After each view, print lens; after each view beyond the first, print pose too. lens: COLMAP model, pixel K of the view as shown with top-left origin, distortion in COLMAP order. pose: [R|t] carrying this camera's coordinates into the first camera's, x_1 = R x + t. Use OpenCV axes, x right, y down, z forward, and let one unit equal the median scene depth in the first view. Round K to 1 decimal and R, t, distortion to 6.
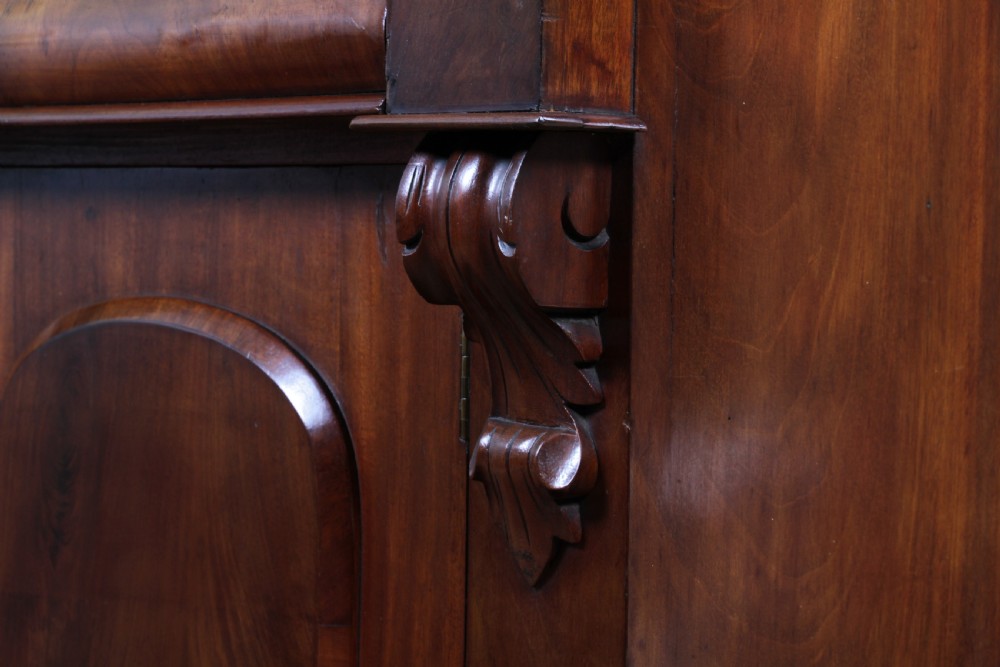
lens RADIAL K [[2278.3, 0, 496.0], [0, 2278.3, 340.1], [0, 0, 1]] dist [0.413598, 0.000000]
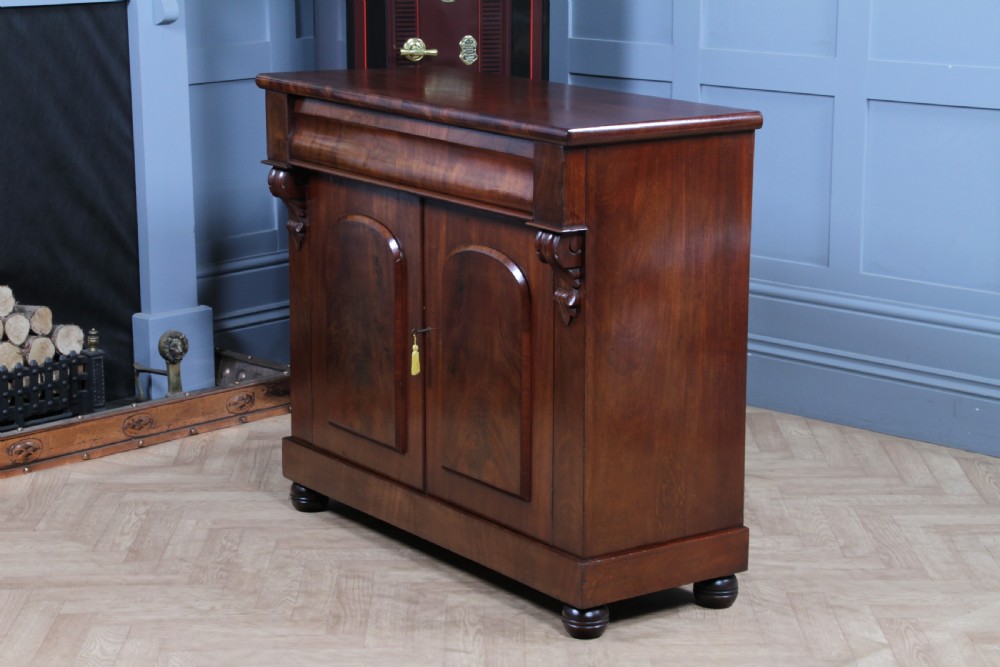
lens RADIAL K [[2278.3, 0, 497.5], [0, 2278.3, 330.0], [0, 0, 1]] dist [0.413598, 0.000000]
pose [[0.989226, 0.015825, -0.145538, 0.510357], [0.007149, 0.987732, 0.155998, -0.557482], [0.146221, -0.155358, 0.976977, -3.239416]]
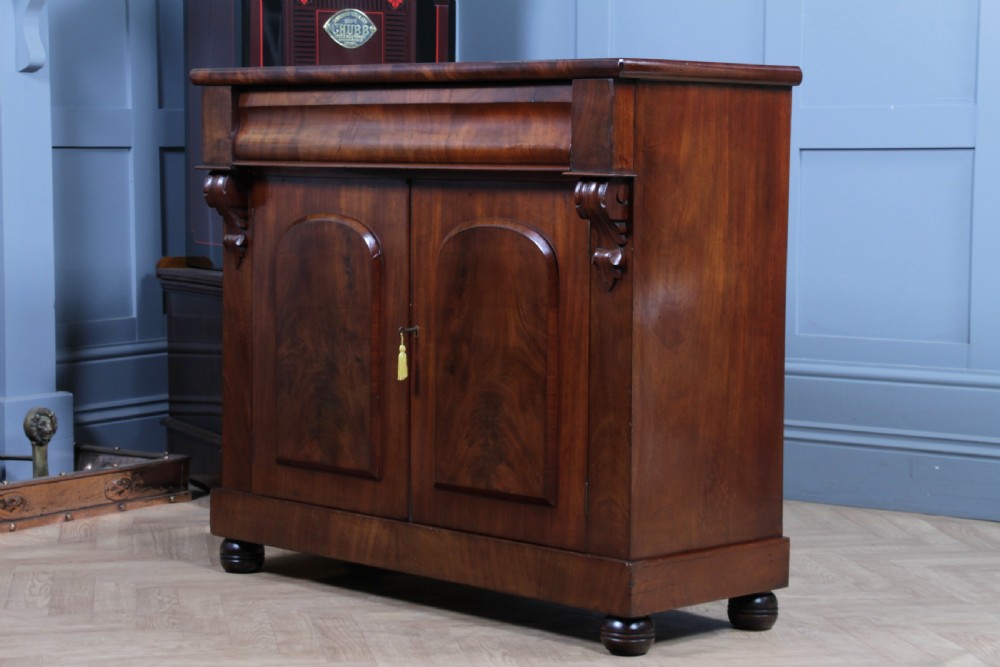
lens RADIAL K [[2278.3, 0, 502.6], [0, 2278.3, 328.1], [0, 0, 1]] dist [0.413598, 0.000000]
pose [[0.999878, -0.008168, 0.013277, -0.211159], [0.007843, 0.999672, 0.024376, 0.071847], [-0.013472, -0.024269, 0.999615, -2.824957]]
